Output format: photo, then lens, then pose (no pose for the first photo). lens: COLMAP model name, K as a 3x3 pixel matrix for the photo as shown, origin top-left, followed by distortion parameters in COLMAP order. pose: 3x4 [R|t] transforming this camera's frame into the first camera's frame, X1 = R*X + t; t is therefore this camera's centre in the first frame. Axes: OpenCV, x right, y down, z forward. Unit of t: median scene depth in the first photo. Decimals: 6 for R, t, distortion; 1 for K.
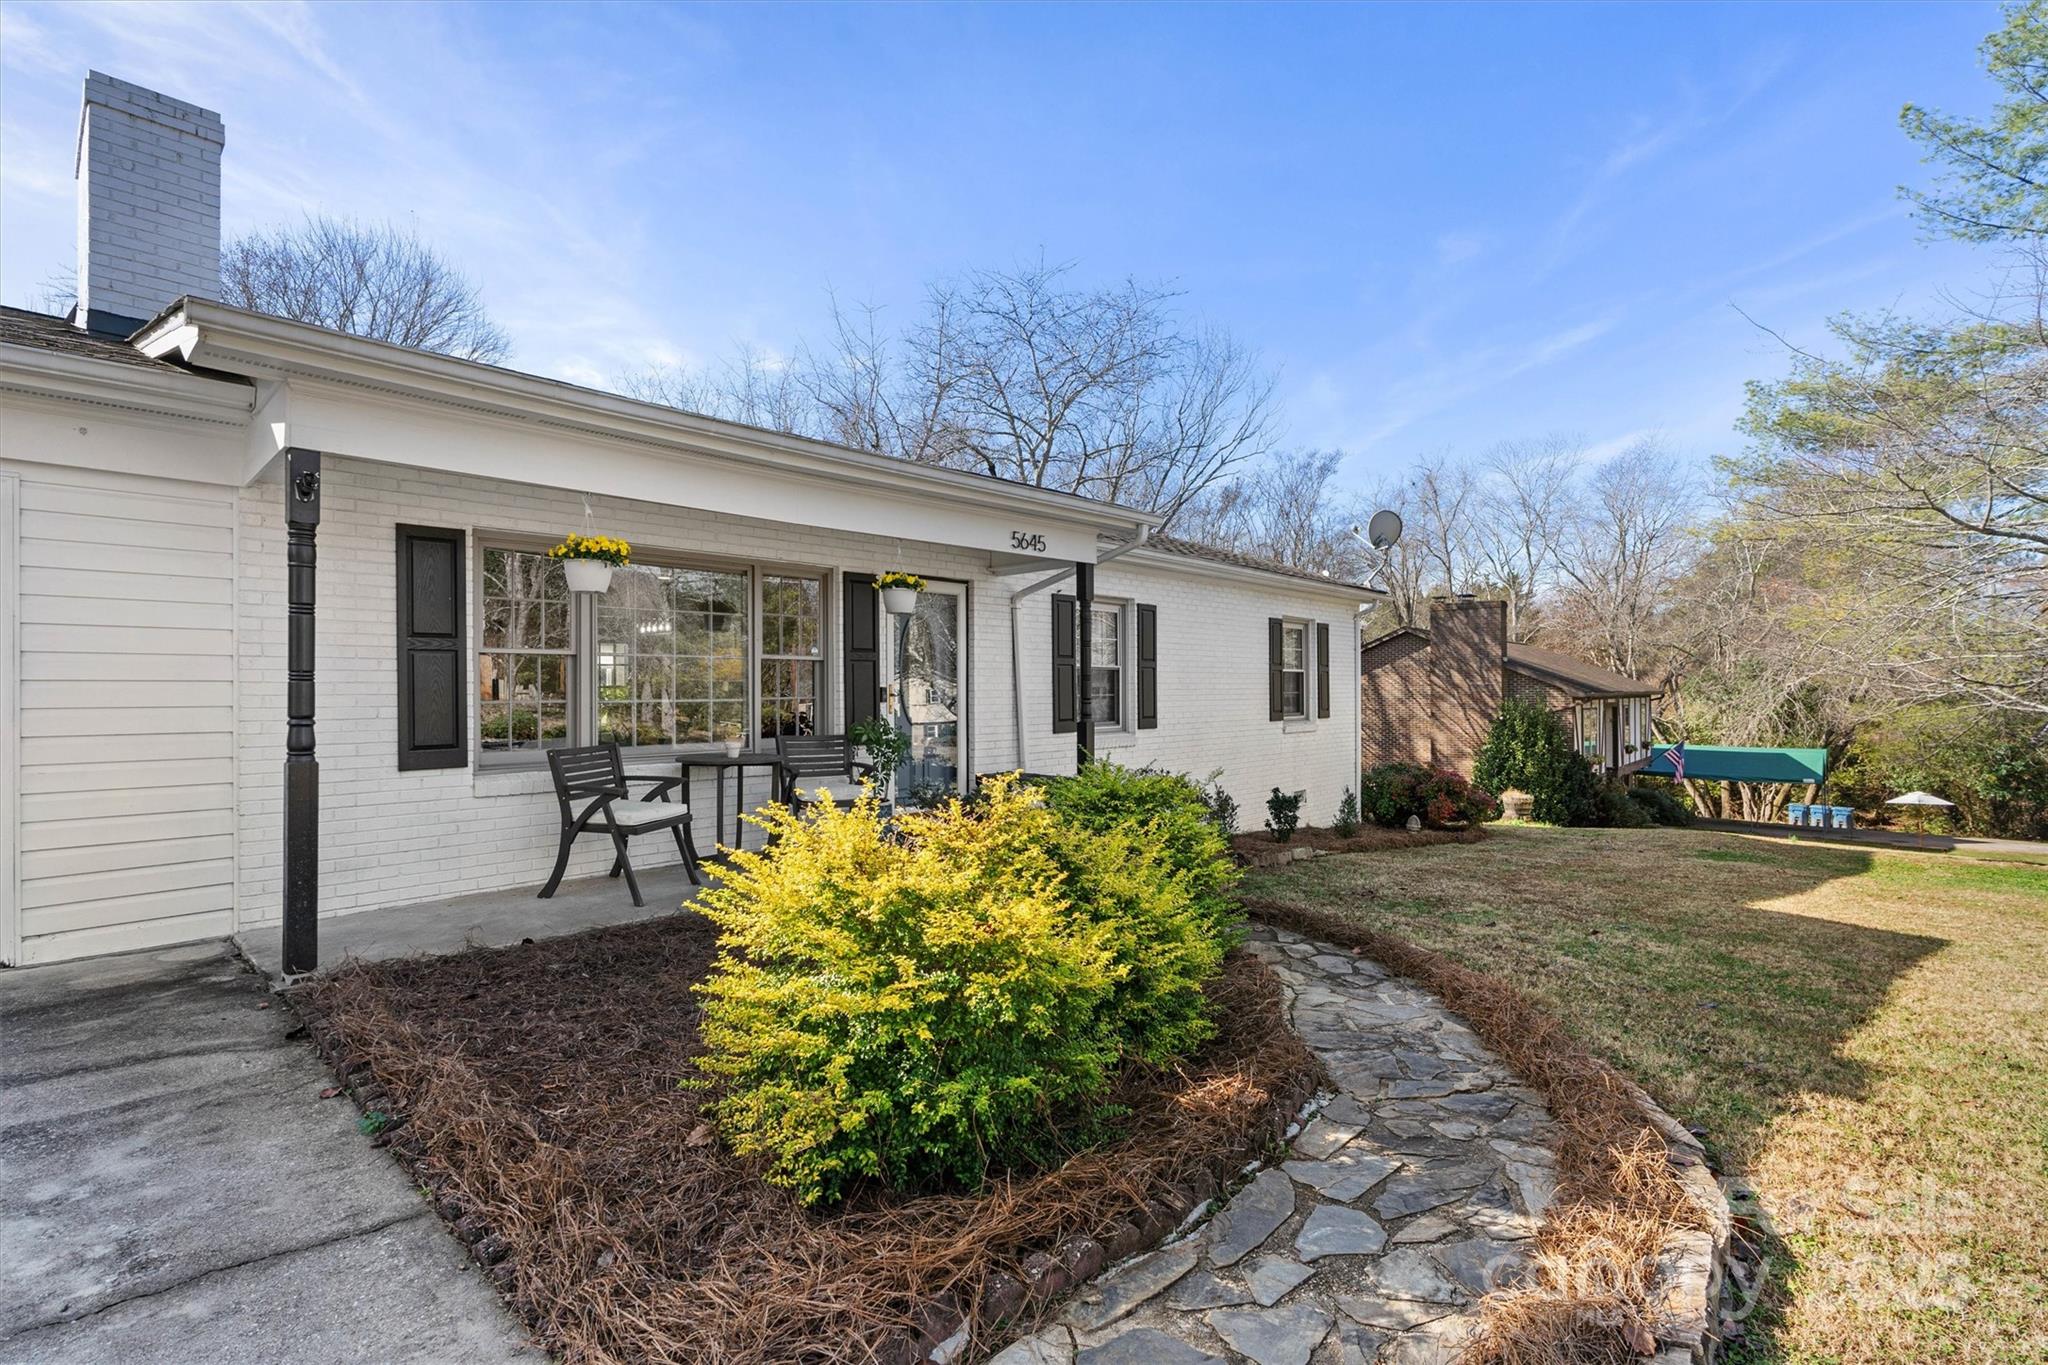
lens RADIAL K [[934.8, 0, 1022.4], [0, 934.8, 681.8], [0, 0, 1]] dist [-0.004320, 0.001761]
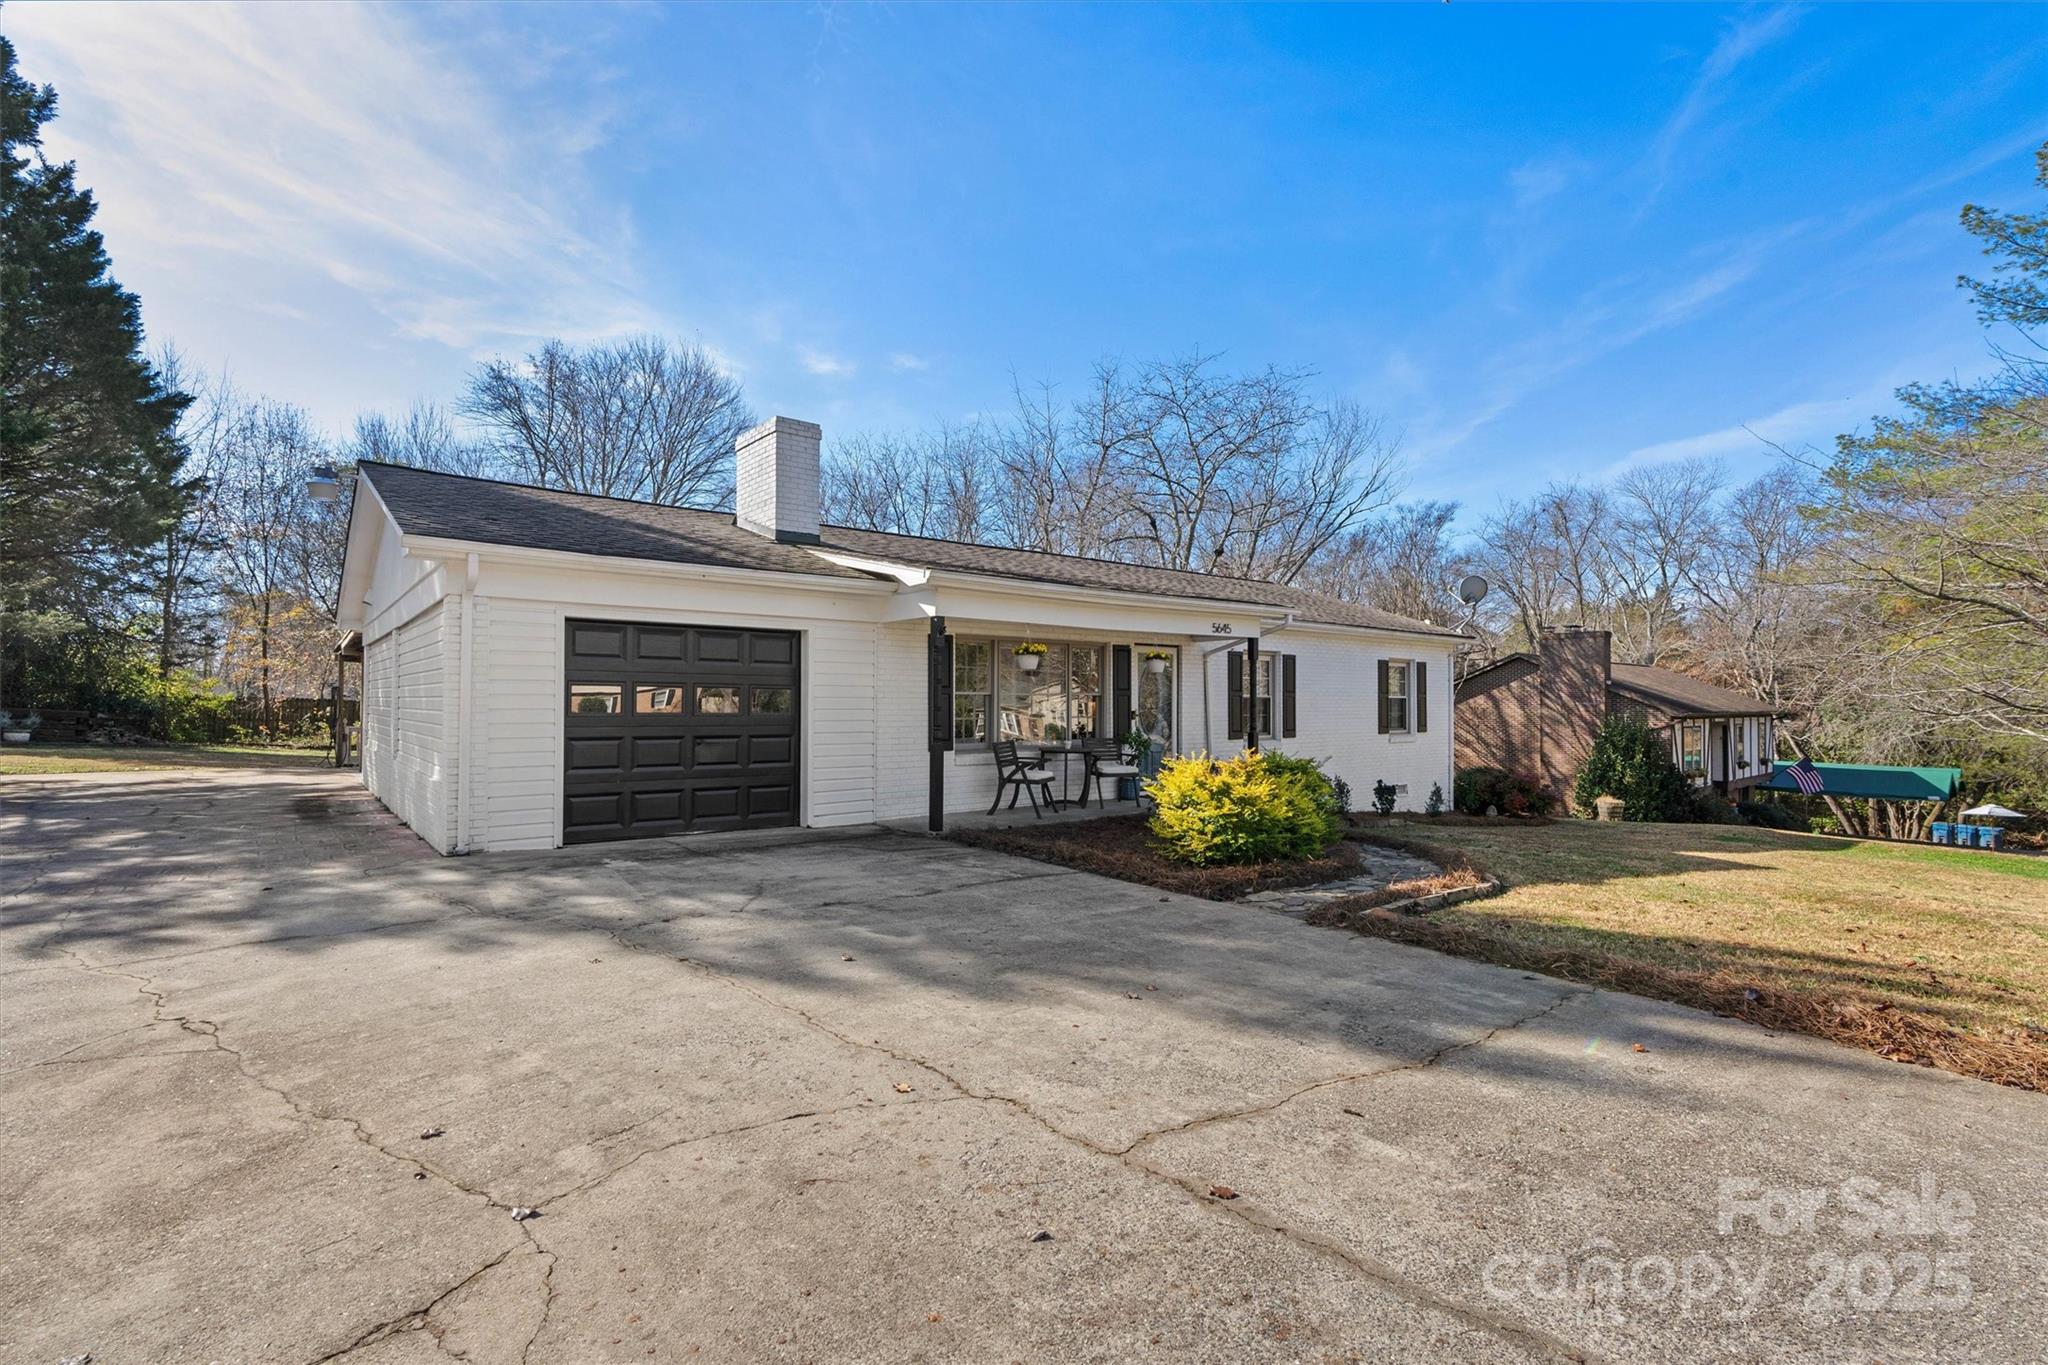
lens RADIAL K [[934.8, 0, 1017.4], [0, 934.8, 686.7], [0, 0, 1]] dist [-0.004320, 0.001761]
pose [[0.990283, 0.005566, -0.138955, -0.047067], [-0.006343, 0.999967, -0.005154, -0.010994], [0.138921, 0.005985, 0.990285, -0.285579]]
